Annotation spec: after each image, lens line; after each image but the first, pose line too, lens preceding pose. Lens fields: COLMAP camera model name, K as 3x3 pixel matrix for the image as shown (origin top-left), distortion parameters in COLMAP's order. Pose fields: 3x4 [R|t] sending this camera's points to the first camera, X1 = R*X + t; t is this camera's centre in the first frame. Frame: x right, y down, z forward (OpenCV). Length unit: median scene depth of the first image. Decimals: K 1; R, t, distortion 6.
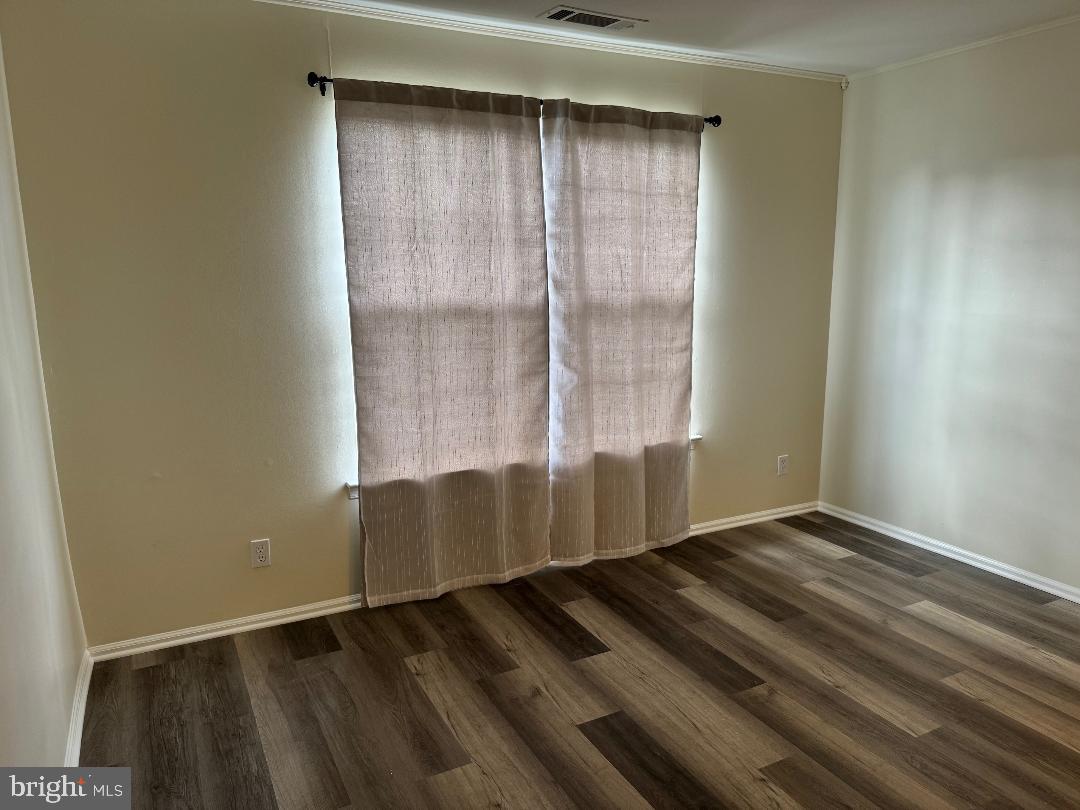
lens RADIAL K [[760.0, 0, 534.1], [0, 760.0, 413.4], [0, 0, 1]] dist [0.014661, -0.039723]
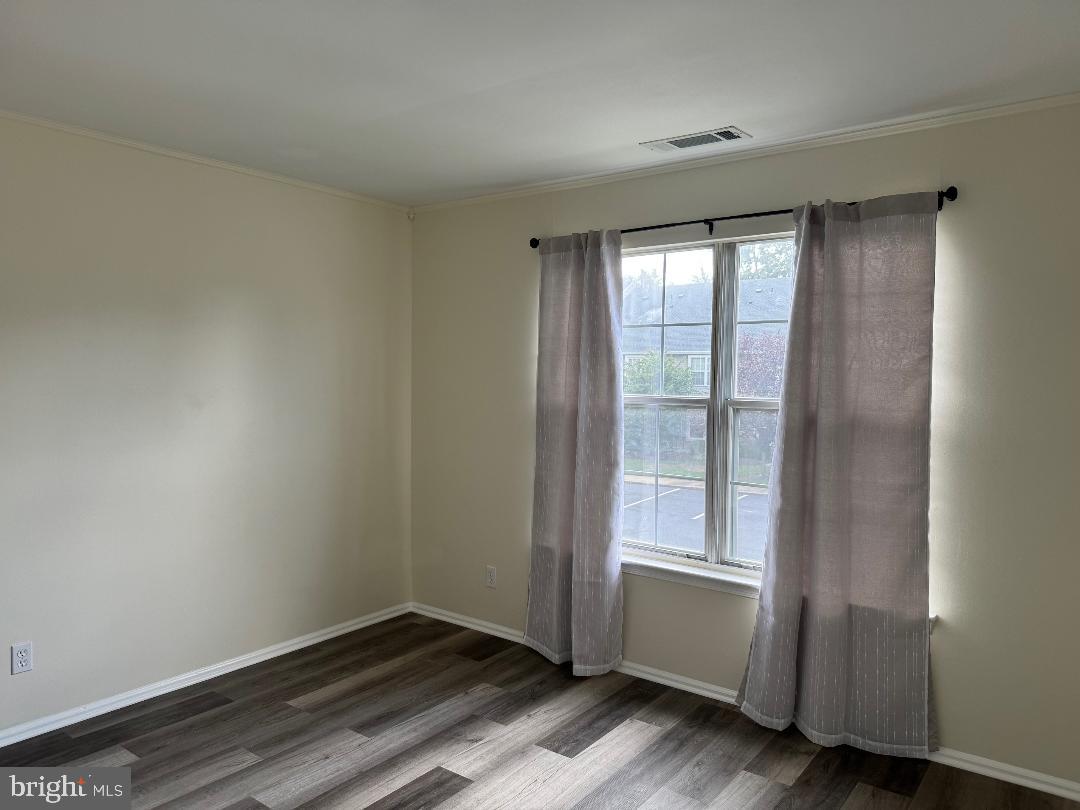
lens RADIAL K [[760.0, 0, 536.6], [0, 760.0, 393.4], [0, 0, 1]] dist [0.014661, -0.039723]
pose [[0.433886, 0.038691, -0.900137, 0.933822], [-0.195639, 0.979285, -0.052209, -0.087491], [0.879470, 0.198755, 0.432468, 0.437289]]
